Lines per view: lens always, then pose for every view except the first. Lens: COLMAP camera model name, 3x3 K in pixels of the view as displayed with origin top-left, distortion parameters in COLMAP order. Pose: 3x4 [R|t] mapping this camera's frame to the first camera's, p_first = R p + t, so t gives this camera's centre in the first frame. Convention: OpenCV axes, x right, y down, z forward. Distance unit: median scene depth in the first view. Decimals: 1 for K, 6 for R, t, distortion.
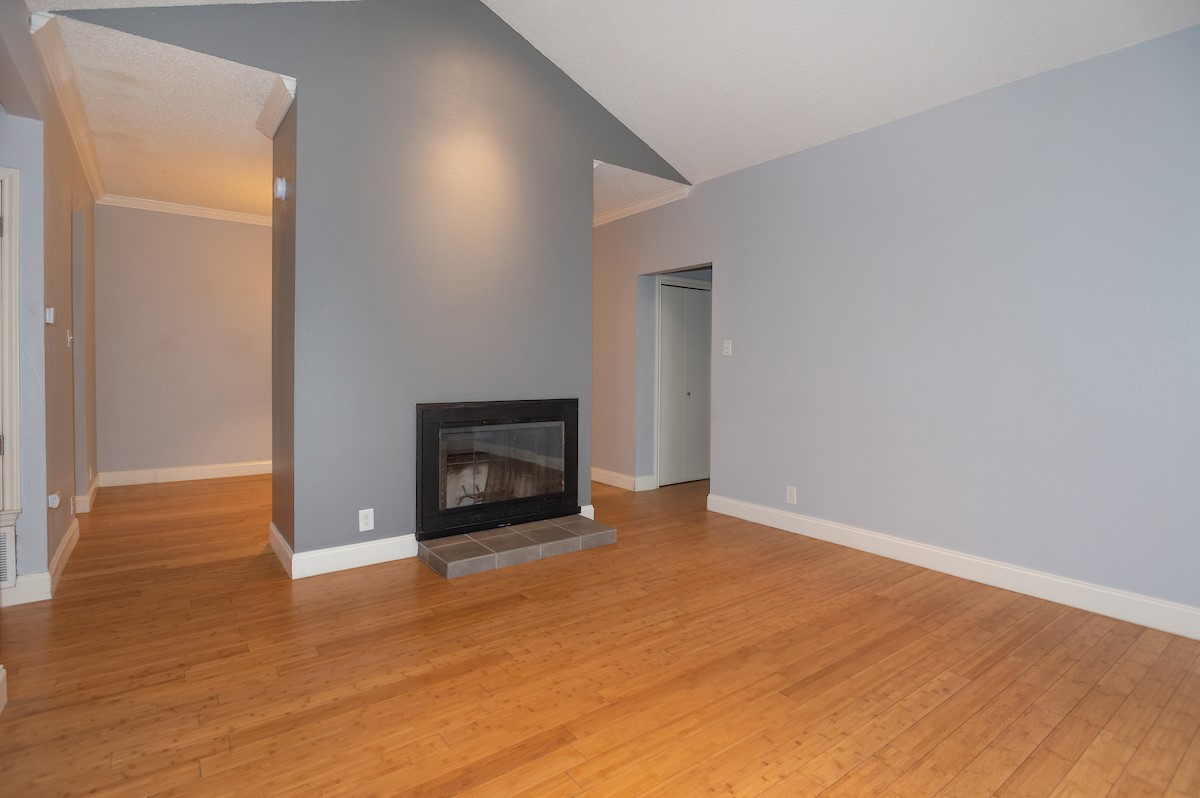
lens RADIAL K [[594.3, 0, 598.2], [0, 594.3, 384.7], [0, 0, 1]] dist [-0.002160, -0.000457]
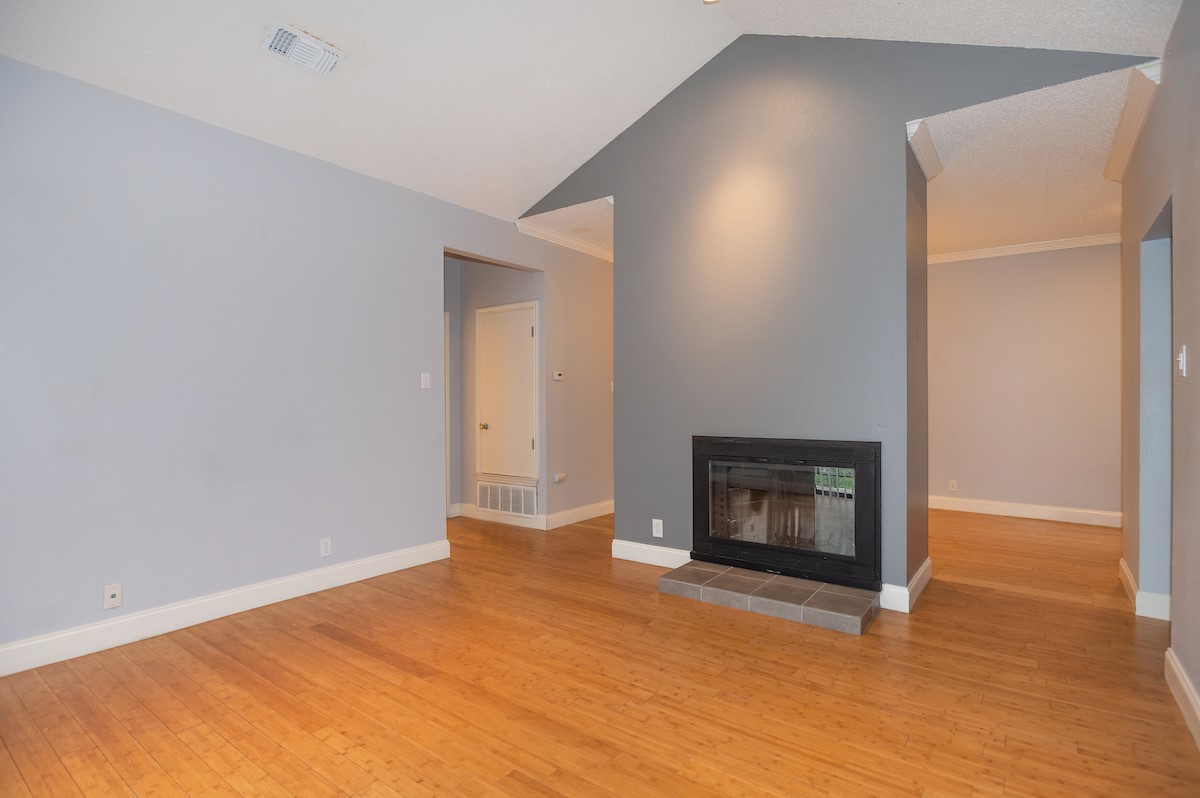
lens RADIAL K [[585.3, 0, 600.0], [0, 585.3, 399.0], [0, 0, 1]] dist [-0.000781, -0.000090]
pose [[0.278406, -0.015298, -0.960342, 0.870873], [-0.021035, 0.999536, -0.022020, -0.011262], [0.960233, 0.026332, 0.277955, 0.638207]]
